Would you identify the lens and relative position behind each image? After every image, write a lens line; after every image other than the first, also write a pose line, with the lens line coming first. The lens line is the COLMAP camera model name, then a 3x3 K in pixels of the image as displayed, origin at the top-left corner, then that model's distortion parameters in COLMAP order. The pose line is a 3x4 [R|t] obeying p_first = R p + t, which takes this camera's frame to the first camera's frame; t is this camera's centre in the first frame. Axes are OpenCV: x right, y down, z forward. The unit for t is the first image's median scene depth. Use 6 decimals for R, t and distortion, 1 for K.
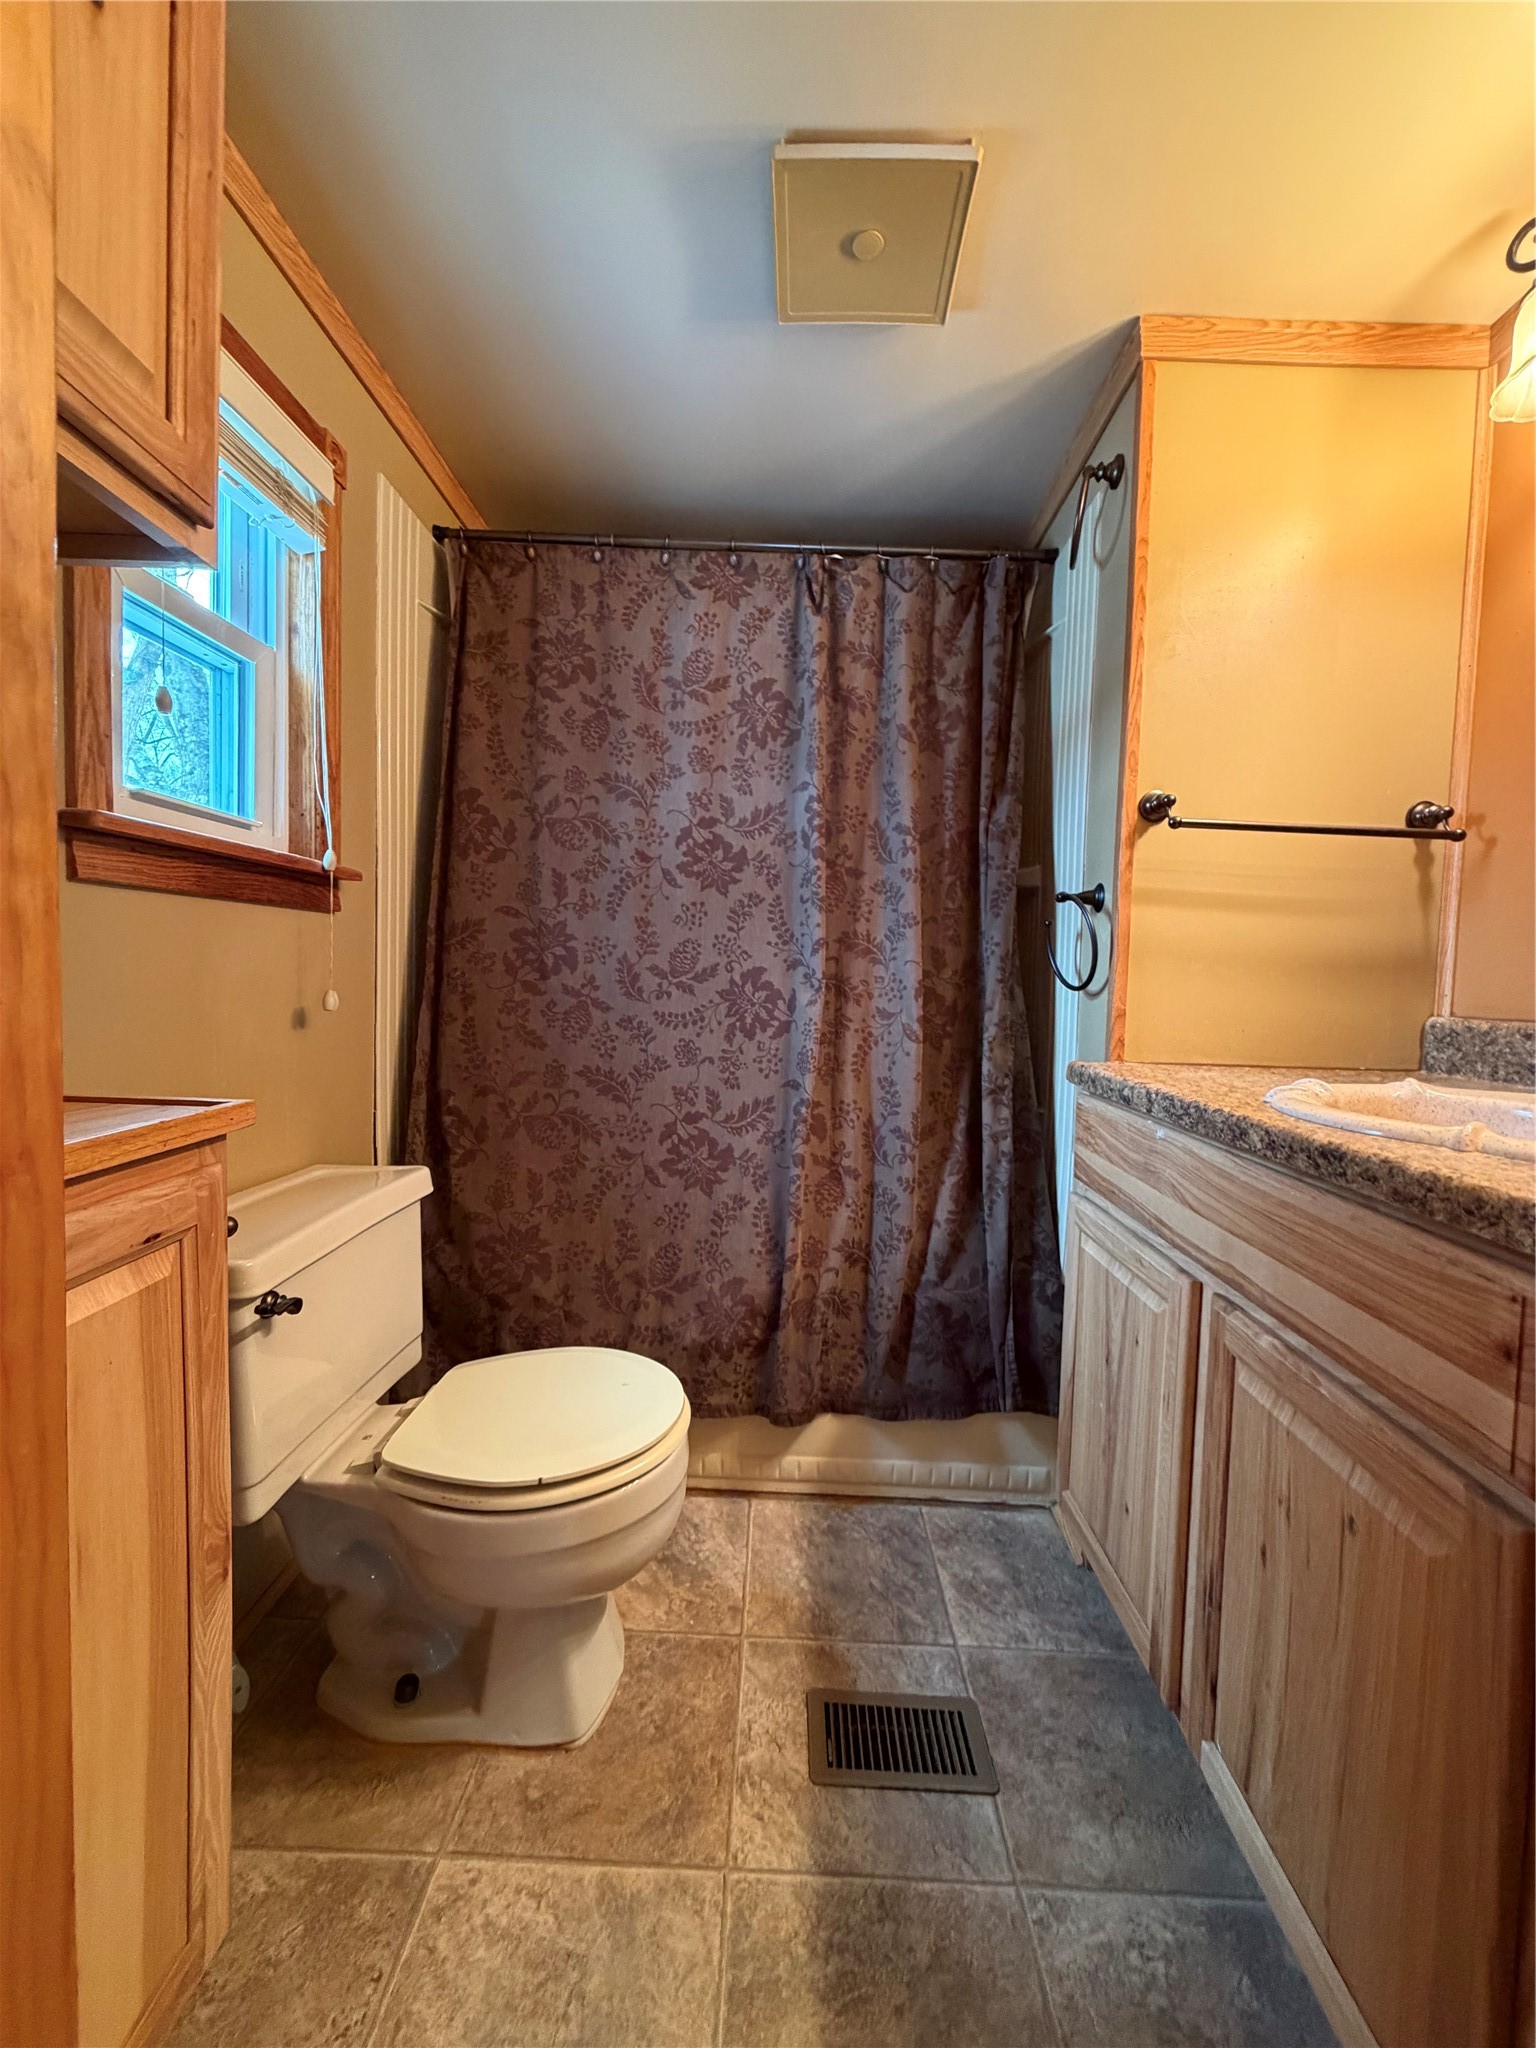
lens RADIAL K [[815.3, 0, 769.9], [0, 815.3, 1019.2], [0, 0, 1]] dist [-0.000562, 0.000362]
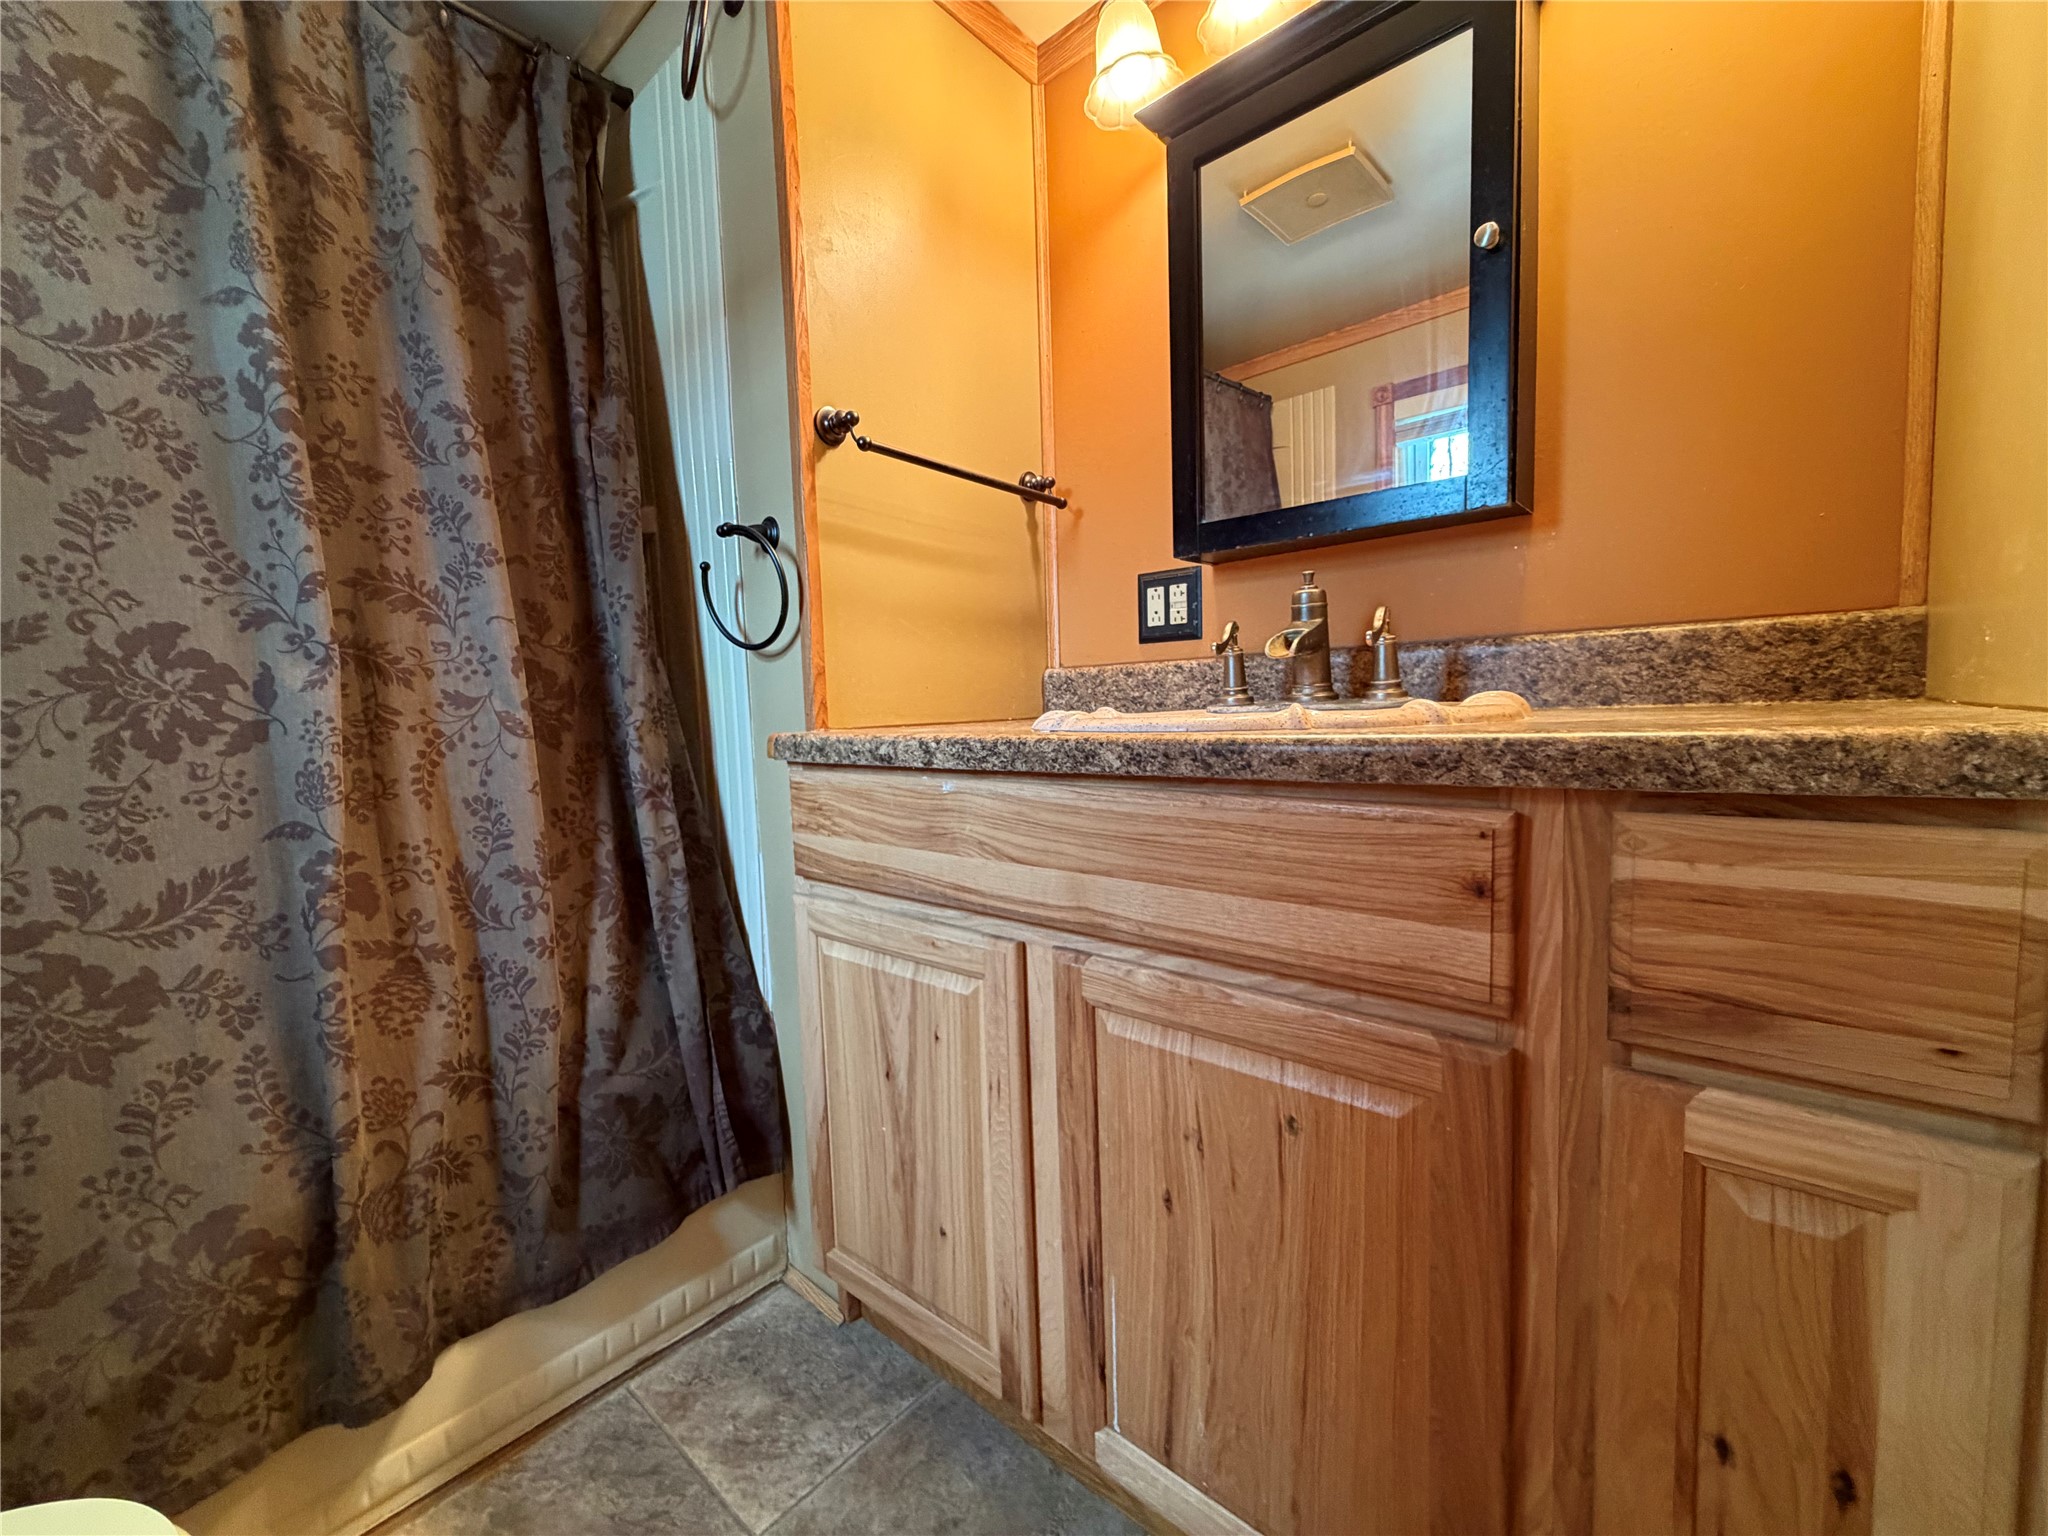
lens RADIAL K [[815.3, 0, 1018.6], [0, 815.3, 767.0], [0, 0, 1]] dist [-0.000562, 0.000362]
pose [[0.641816, -0.109894, 0.758944, -0.075371], [0.091173, 0.993594, 0.066769, 0.046238], [-0.761420, 0.026342, 0.647724, 0.262512]]
